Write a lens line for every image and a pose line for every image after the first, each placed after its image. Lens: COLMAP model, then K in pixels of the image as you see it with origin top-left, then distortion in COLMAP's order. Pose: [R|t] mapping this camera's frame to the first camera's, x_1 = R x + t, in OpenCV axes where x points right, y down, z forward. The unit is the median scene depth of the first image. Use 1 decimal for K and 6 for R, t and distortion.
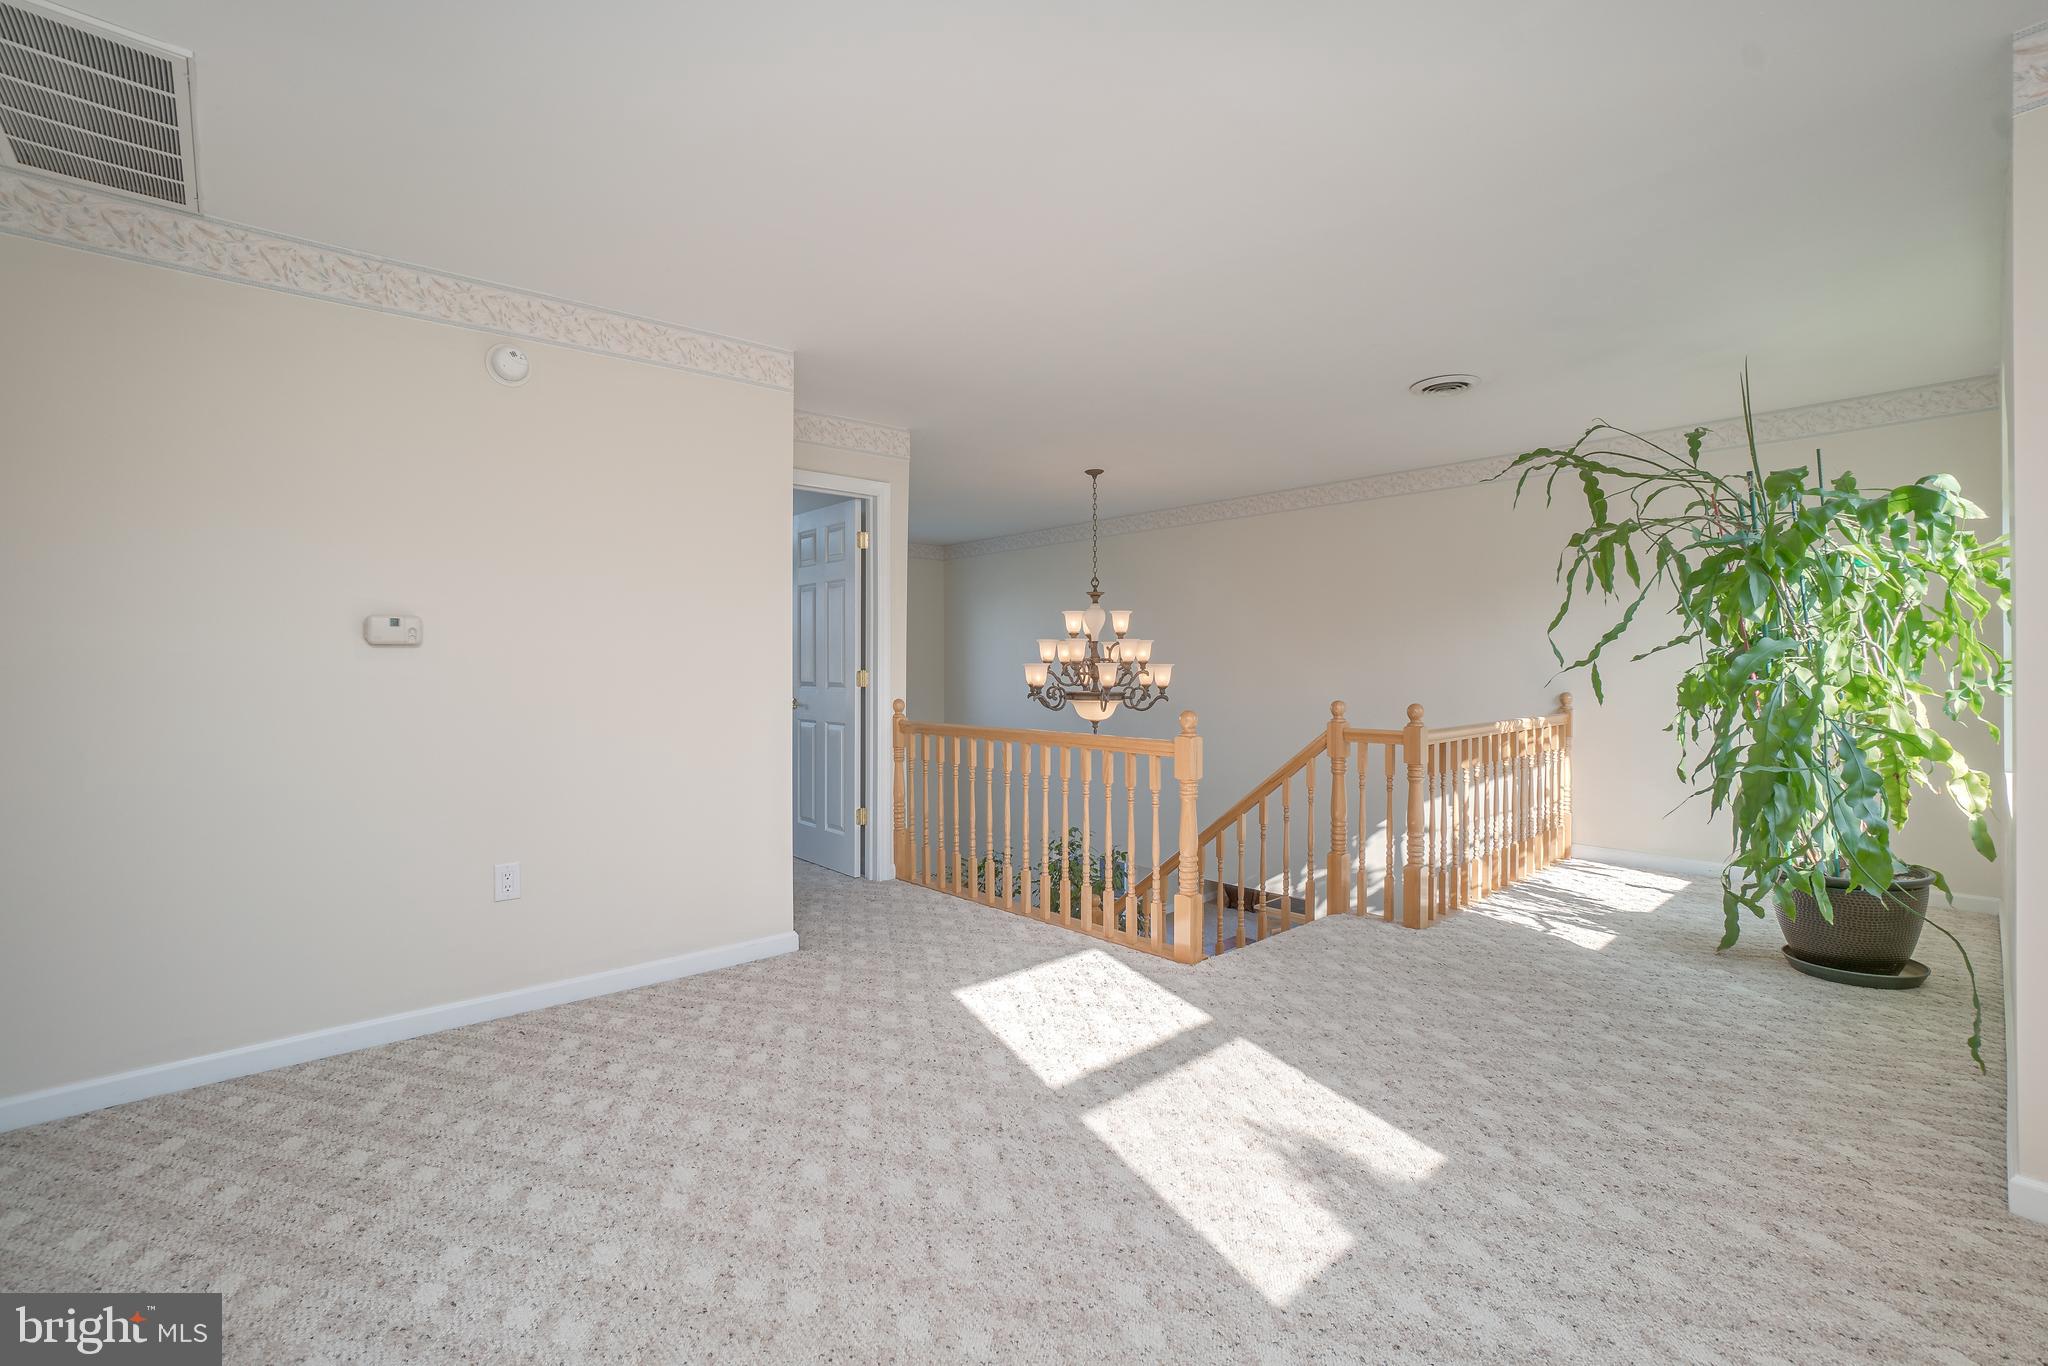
lens RADIAL K [[907.1, 0, 1034.1], [0, 907.1, 670.5], [0, 0, 1]] dist [-0.050636, 0.013657]
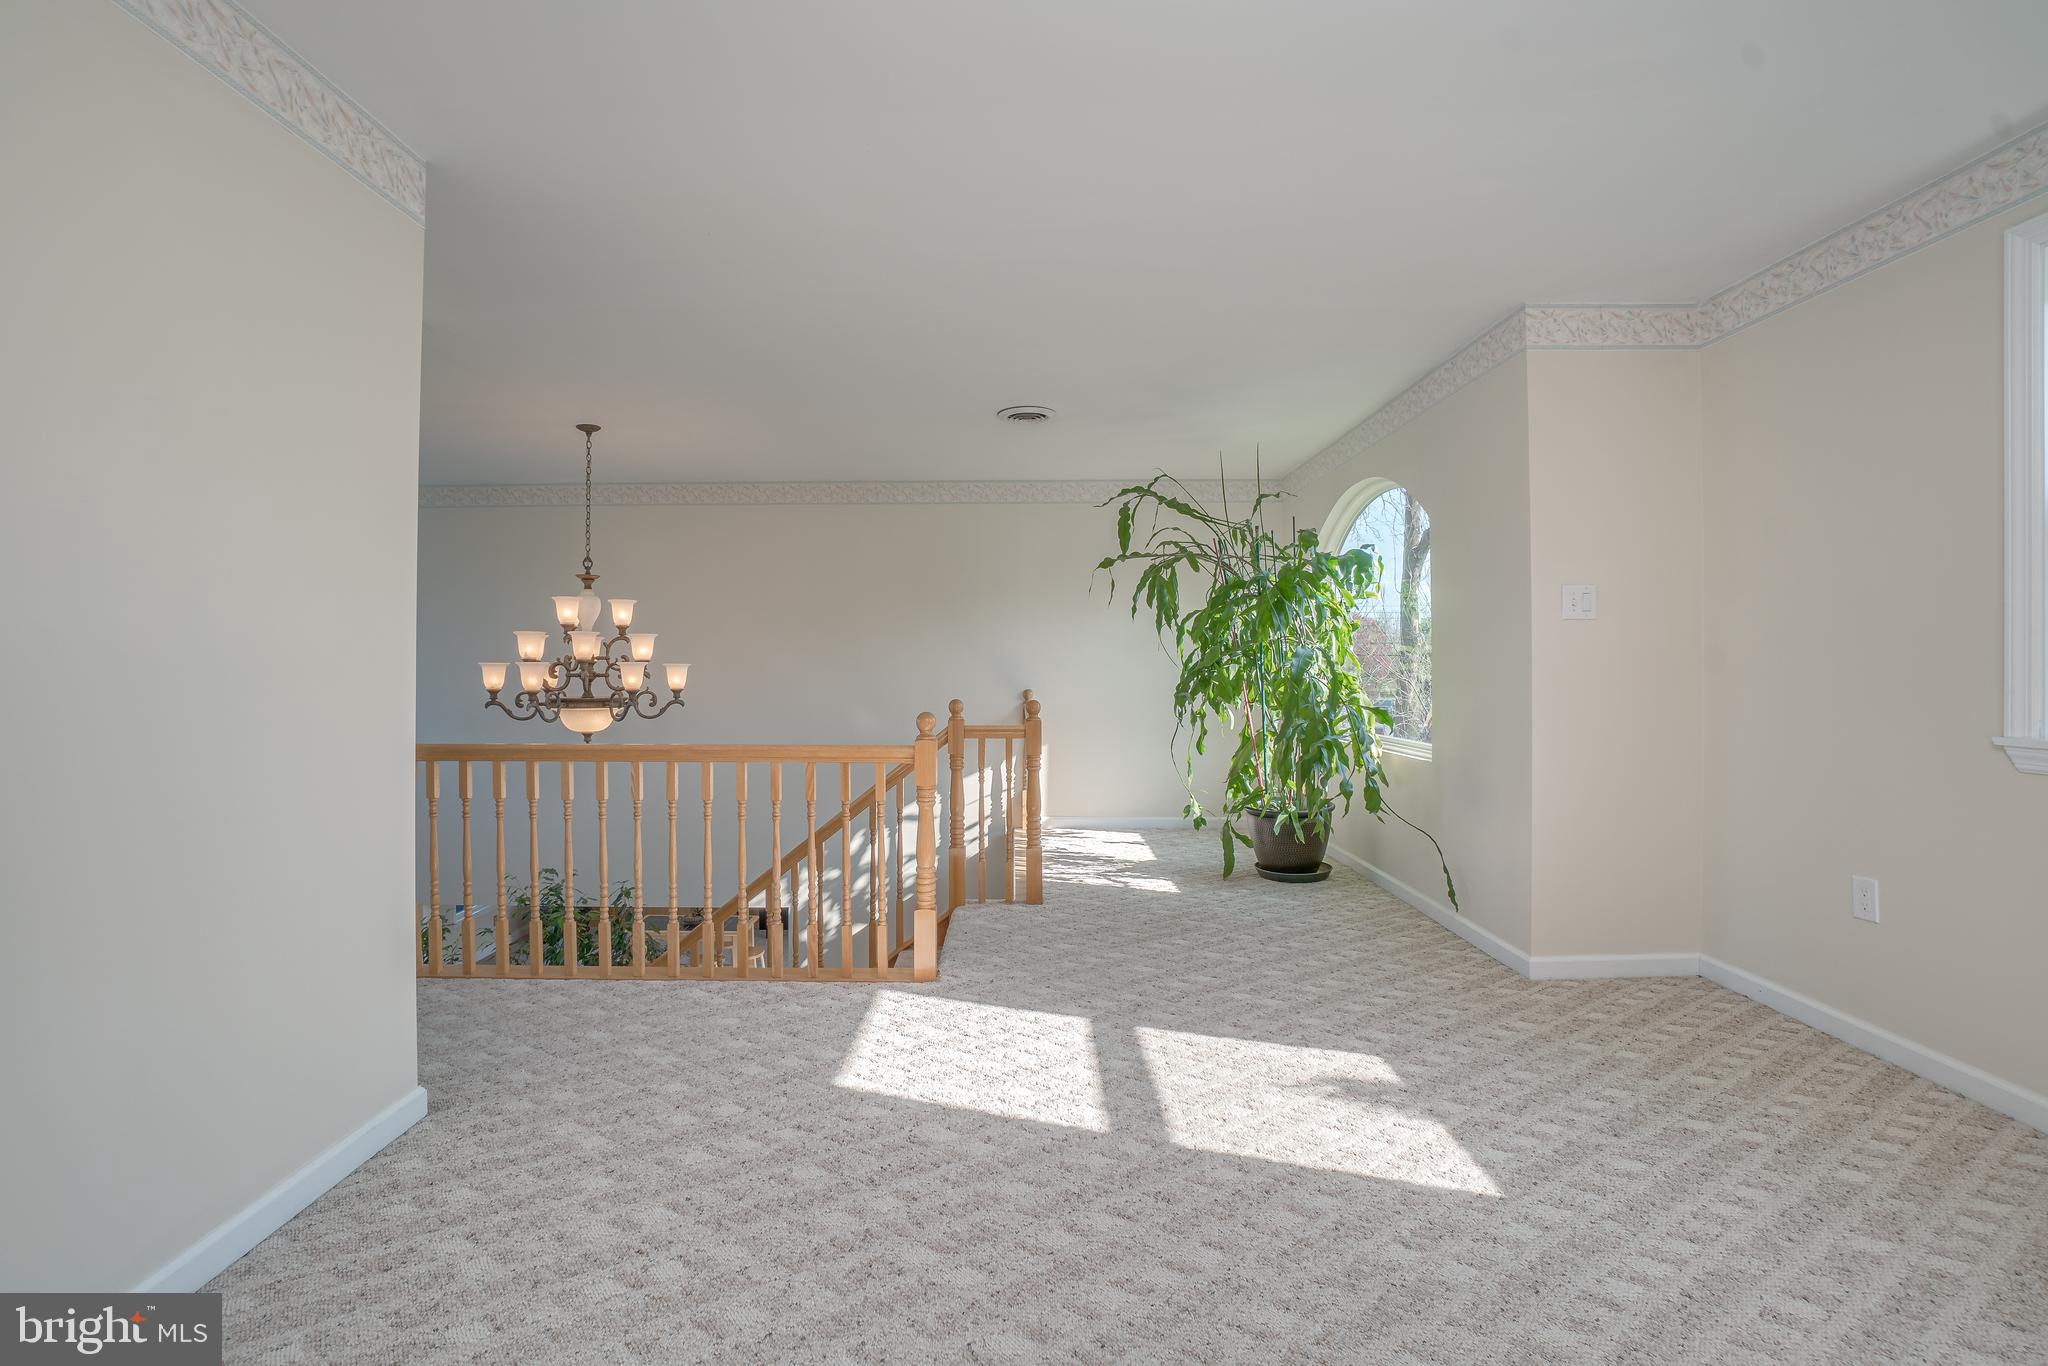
lens RADIAL K [[907.1, 0, 1023.3], [0, 907.1, 674.4], [0, 0, 1]] dist [-0.050636, 0.013657]
pose [[0.675161, -0.004587, 0.737656, -0.375893], [0.002668, 0.999989, 0.003775, 0.001205], [-0.737666, -0.000581, 0.675166, 0.238945]]
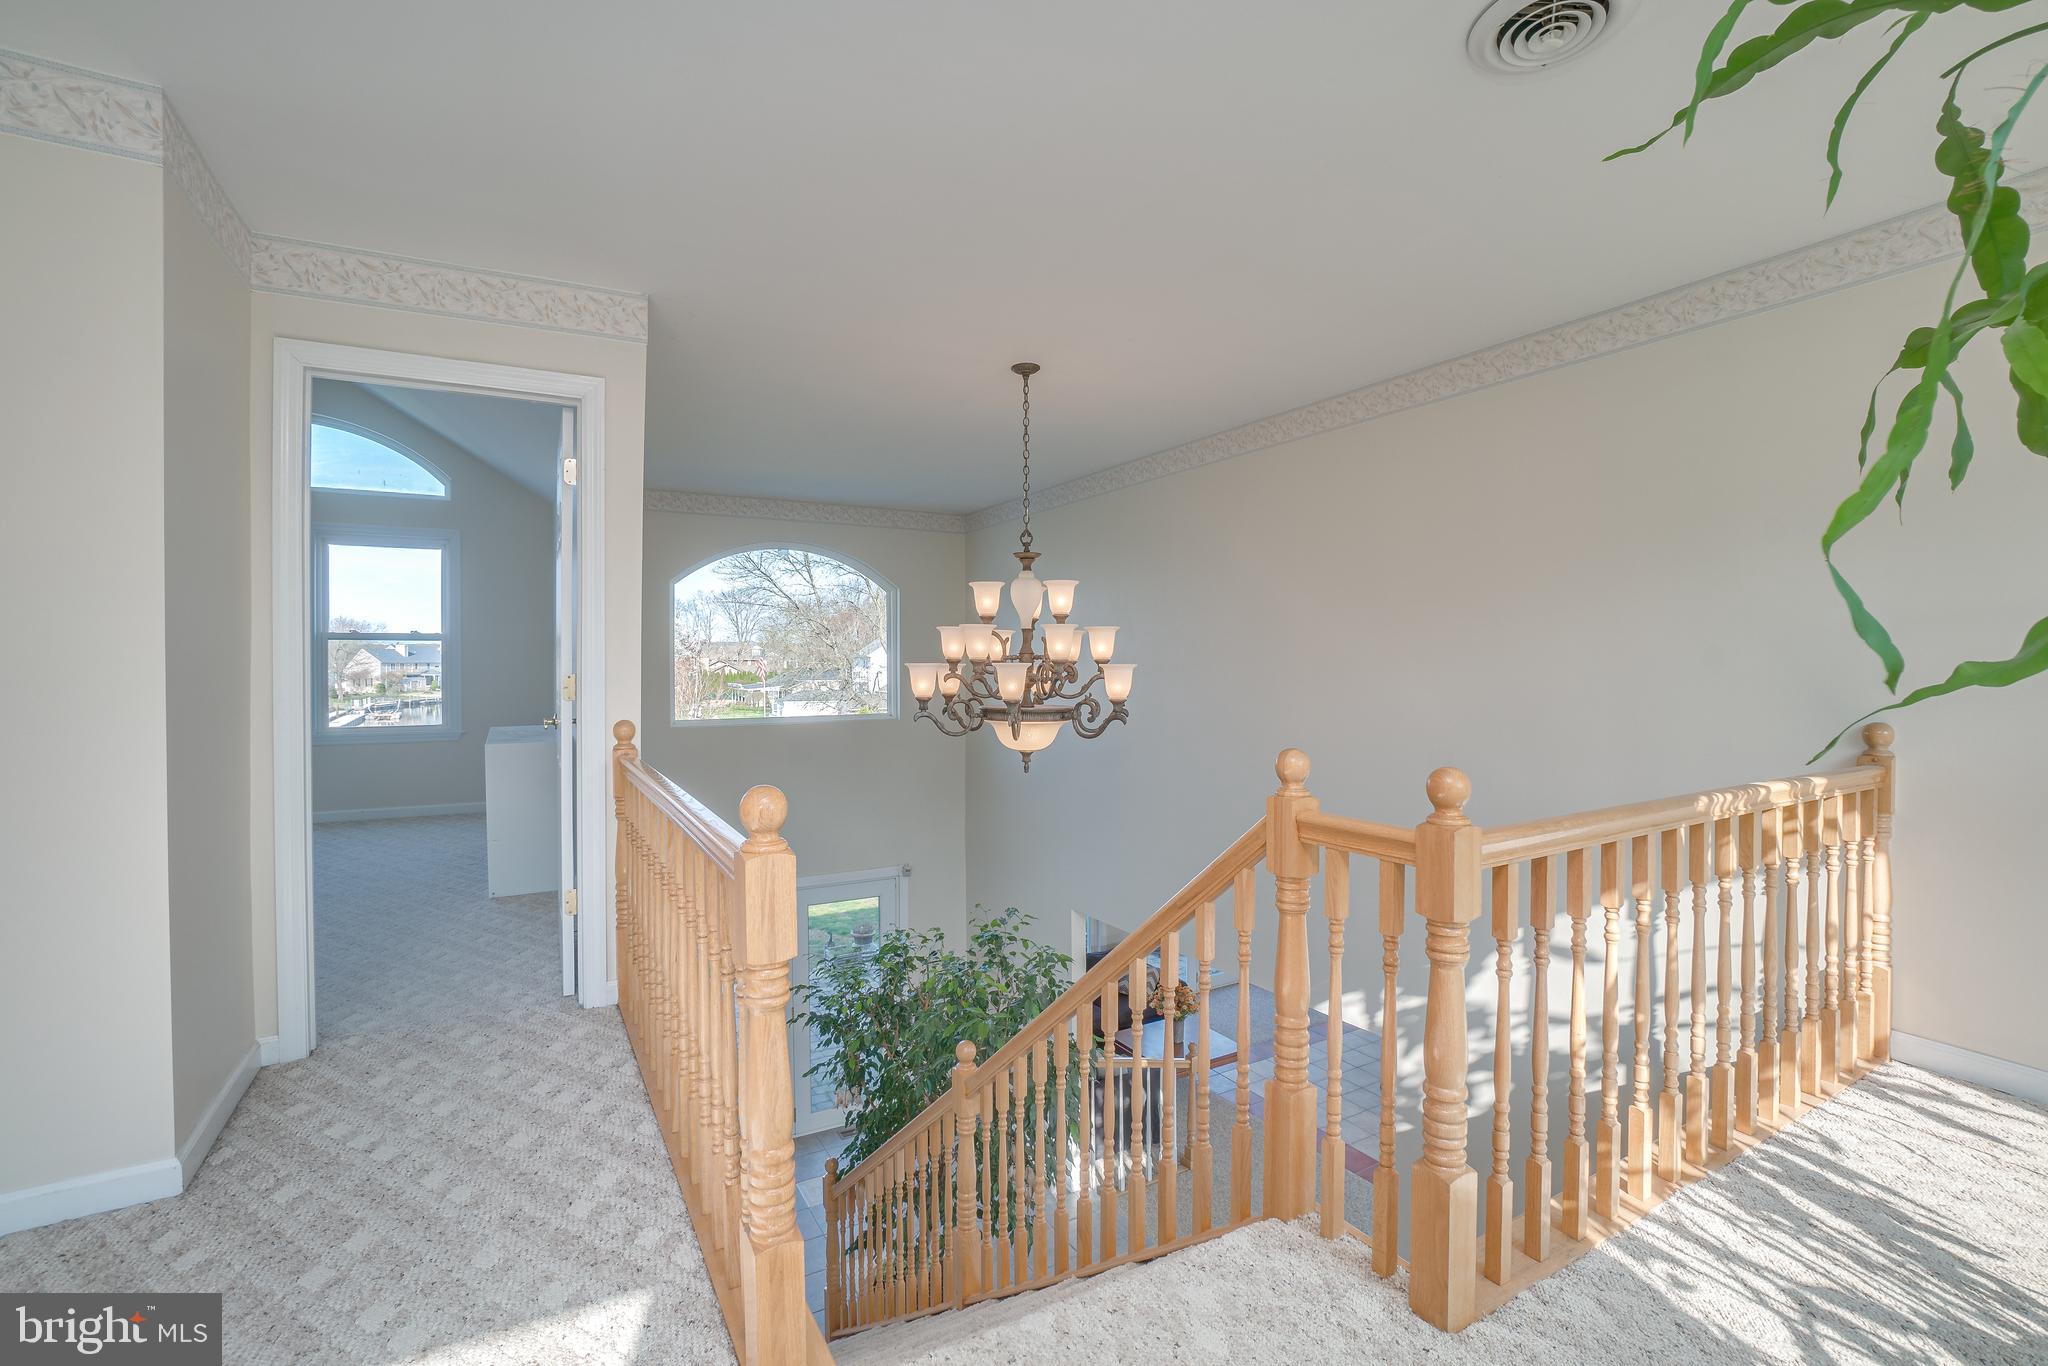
lens RADIAL K [[907.1, 0, 1022.9], [0, 907.1, 666.4], [0, 0, 1]] dist [-0.050636, 0.013657]
pose [[0.973563, 0.002192, -0.228410, 0.305488], [-0.002059, 0.999998, 0.000818, -0.007991], [0.228411, -0.000326, 0.973565, 0.523067]]
